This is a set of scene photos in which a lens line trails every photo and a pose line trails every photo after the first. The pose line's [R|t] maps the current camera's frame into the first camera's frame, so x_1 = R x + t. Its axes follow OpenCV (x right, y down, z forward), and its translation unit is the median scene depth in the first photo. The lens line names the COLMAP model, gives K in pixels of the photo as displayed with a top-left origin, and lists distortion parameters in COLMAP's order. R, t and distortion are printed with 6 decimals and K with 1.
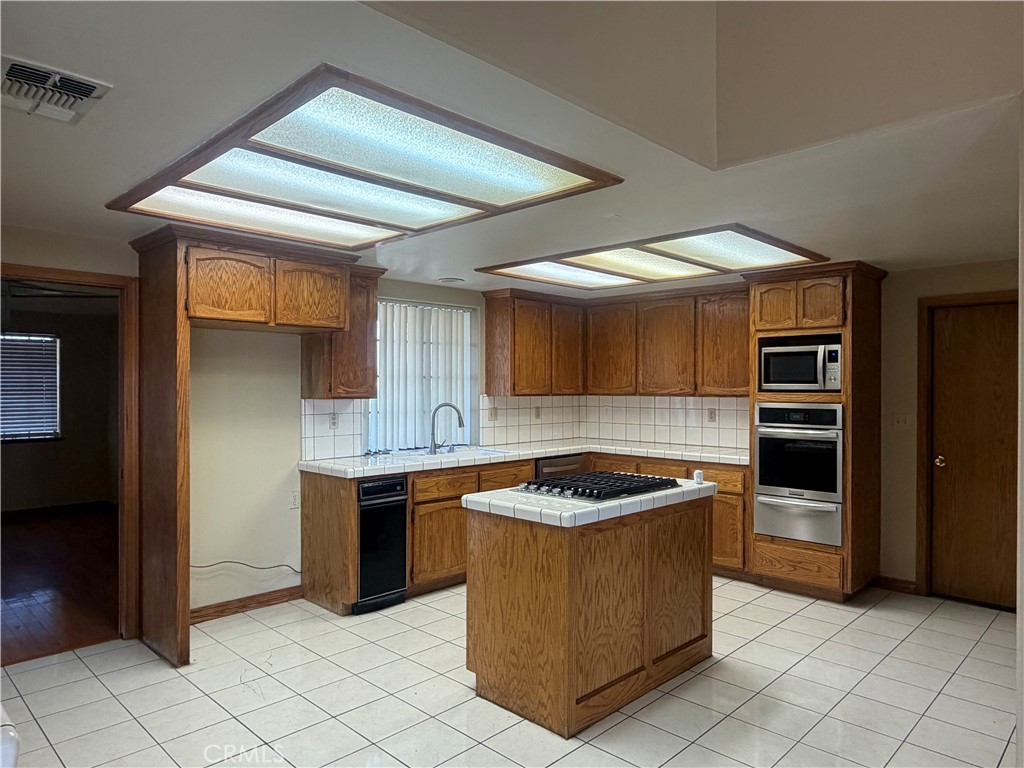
lens RADIAL K [[669.2, 0, 512.0], [0, 669.2, 384.0], [0, 0, 1]] dist [-0.004354, 0.000731]
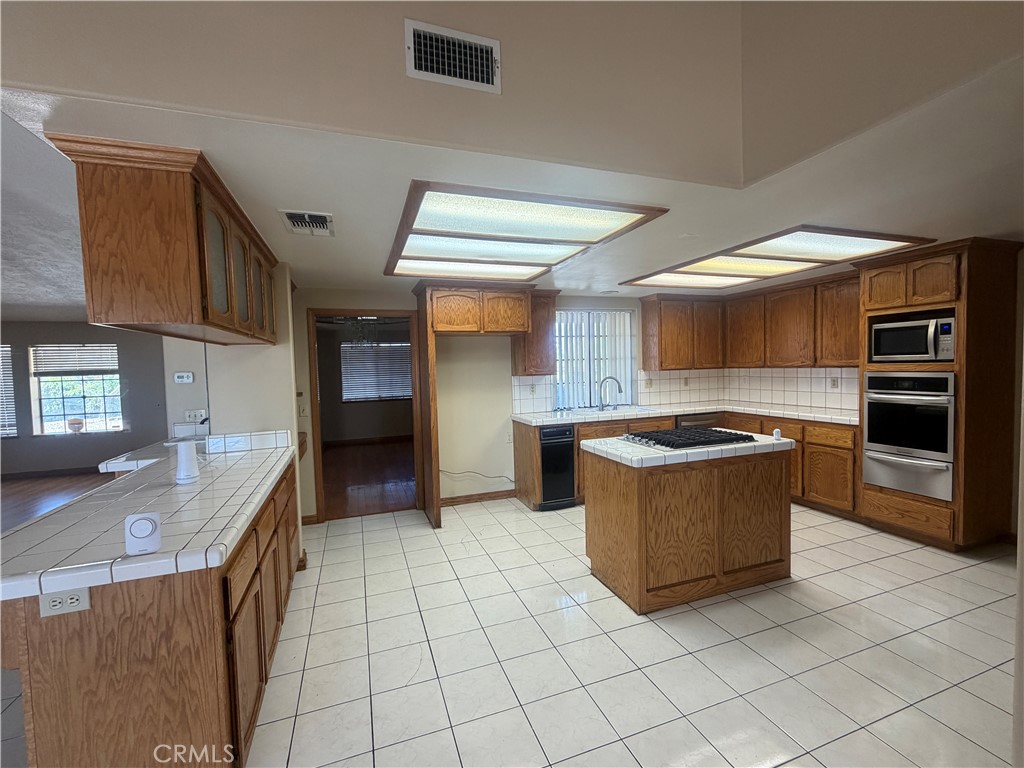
lens RADIAL K [[440.6, 0, 512.0], [0, 440.6, 384.0], [0, 0, 1]] dist [-0.000589, -0.000377]
pose [[0.899034, -0.009004, -0.437785, 0.160265], [0.031891, 0.998480, 0.044953, -0.006760], [0.436715, -0.054376, 0.897955, 0.041288]]
